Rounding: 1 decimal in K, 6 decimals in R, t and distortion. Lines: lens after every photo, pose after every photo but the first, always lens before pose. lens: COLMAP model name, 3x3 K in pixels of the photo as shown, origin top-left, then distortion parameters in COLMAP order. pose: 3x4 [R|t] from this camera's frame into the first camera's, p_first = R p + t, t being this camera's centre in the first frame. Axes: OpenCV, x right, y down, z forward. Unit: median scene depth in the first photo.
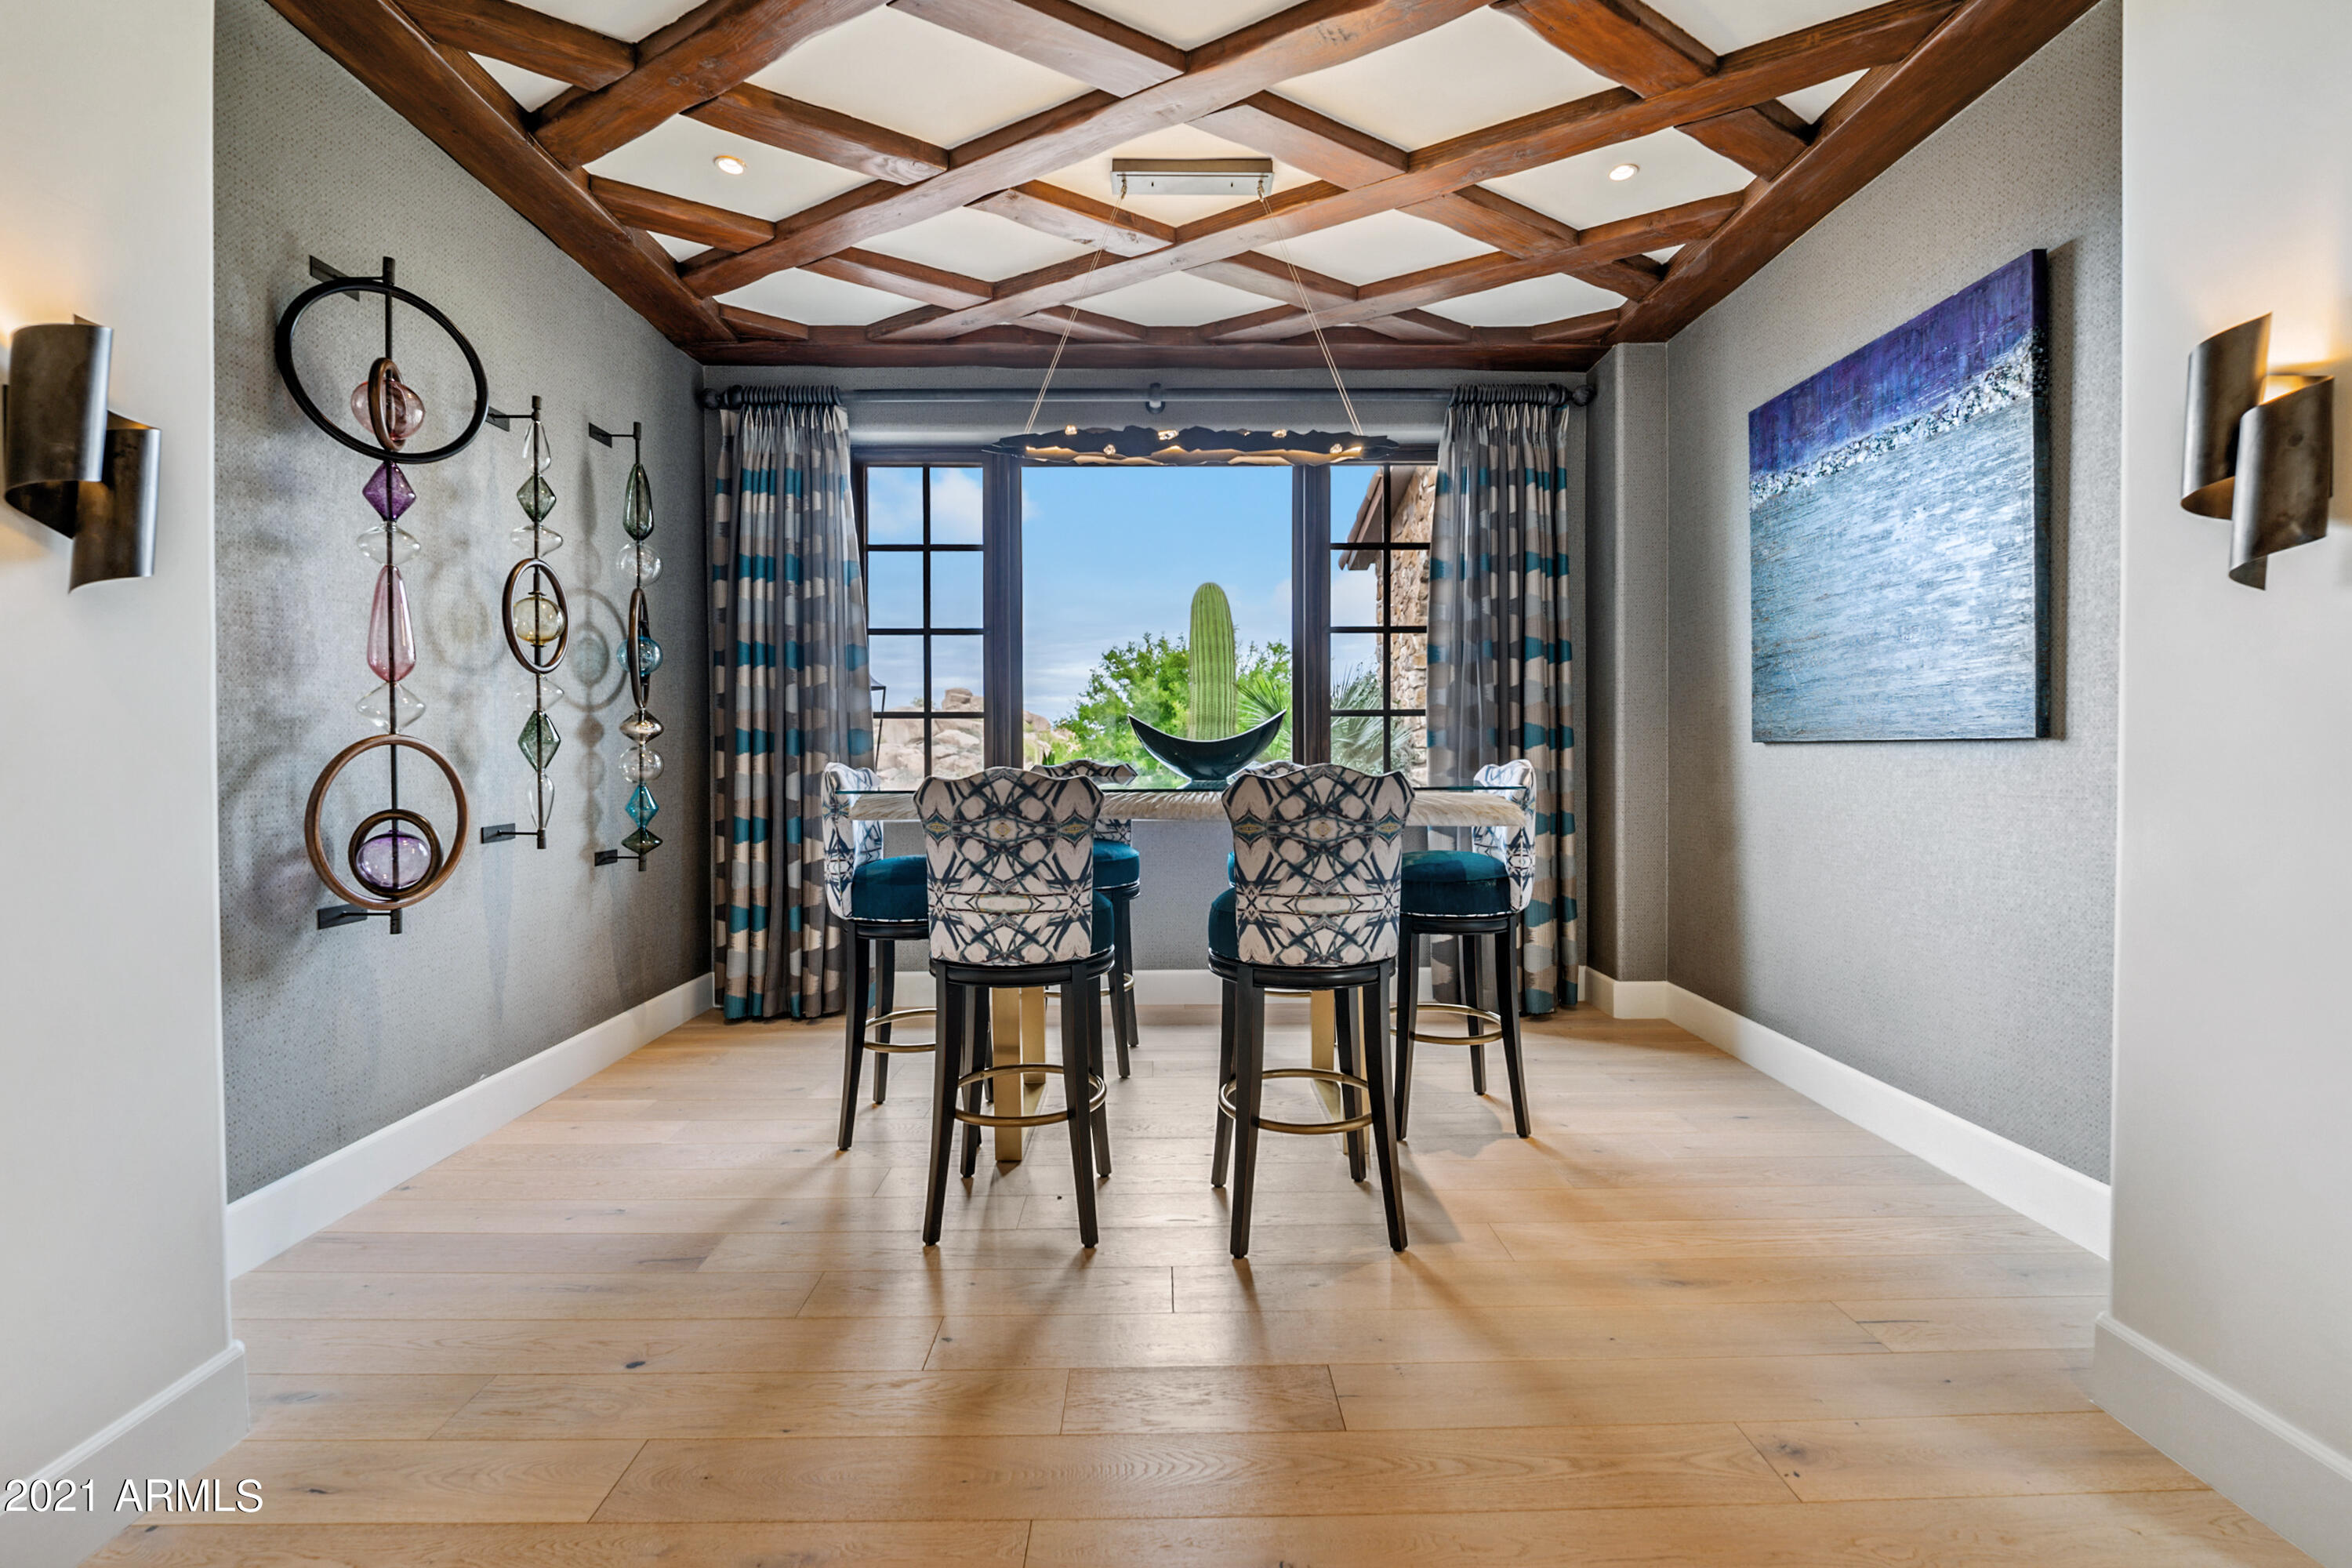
lens RADIAL K [[1020.1, 0, 1170.9], [0, 1020.1, 765.4], [0, 0, 1]] dist [-0.002724, -0.005147]
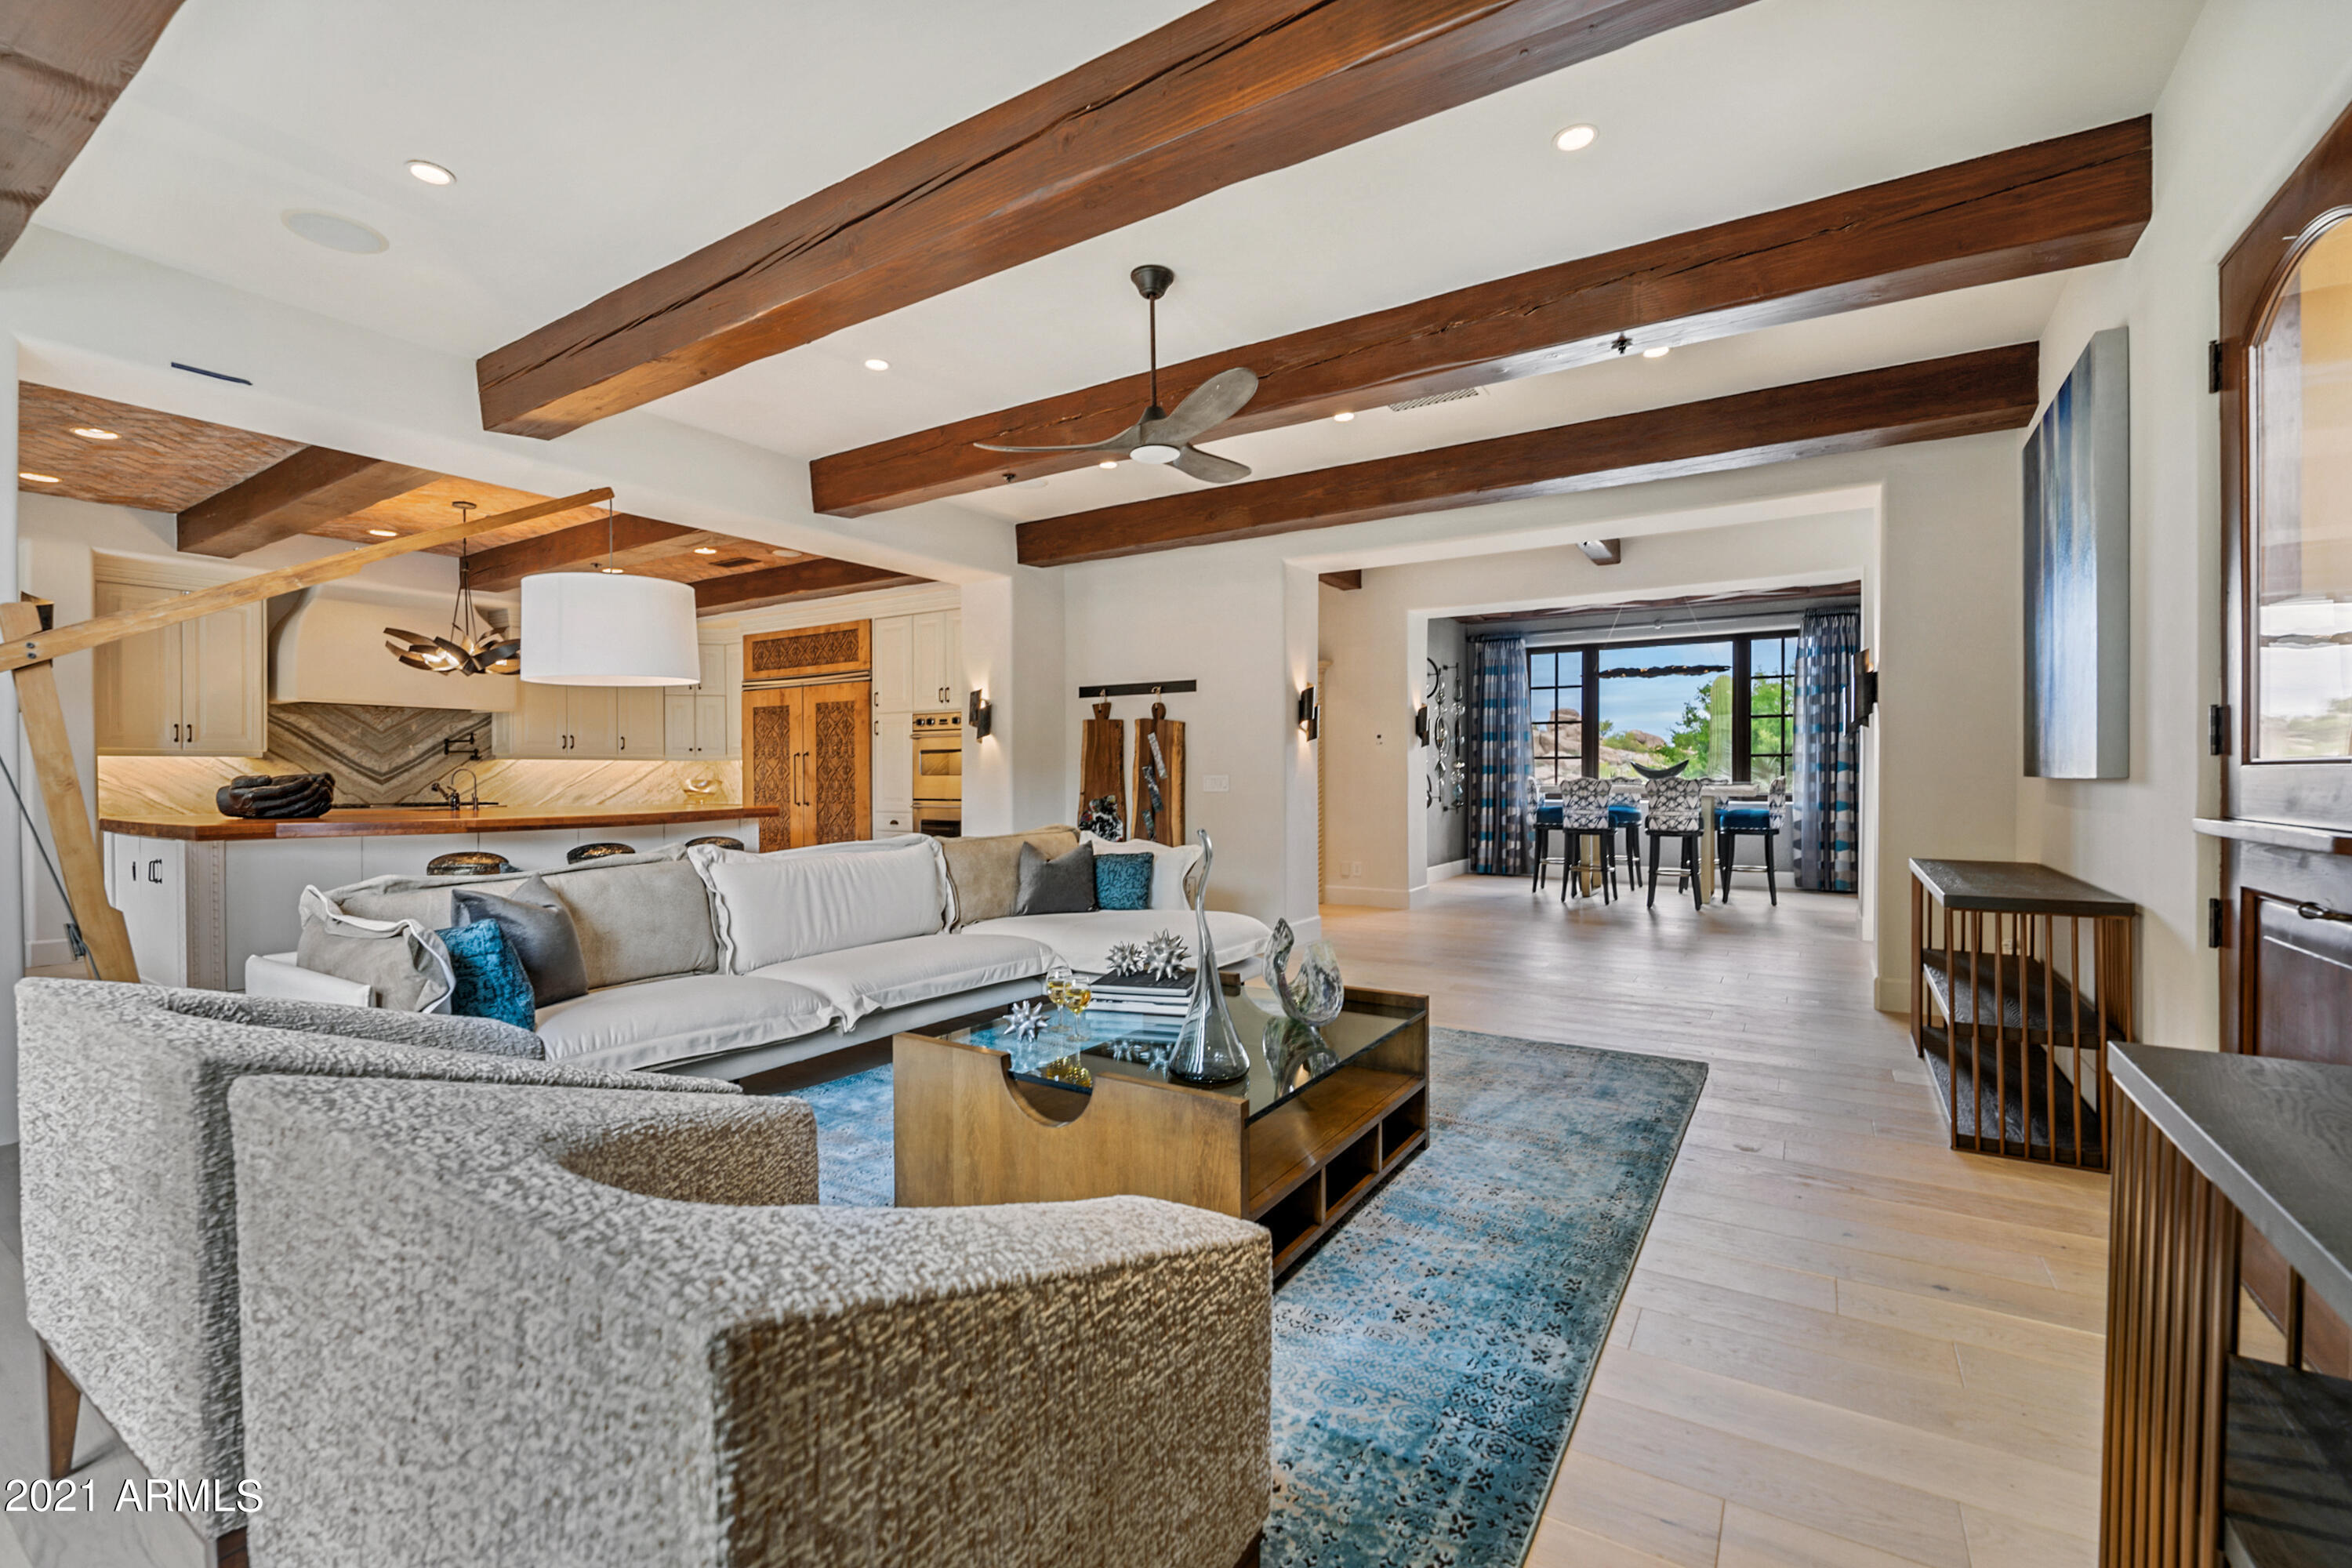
lens RADIAL K [[1020.1, 0, 1160.5], [0, 1020.1, 779.8], [0, 0, 1]] dist [-0.002724, -0.005147]
pose [[0.834361, 0.003898, -0.551204, 0.337091], [-0.006760, 0.999972, -0.003160, 0.017672], [0.551176, 0.006363, 0.834364, -1.668741]]
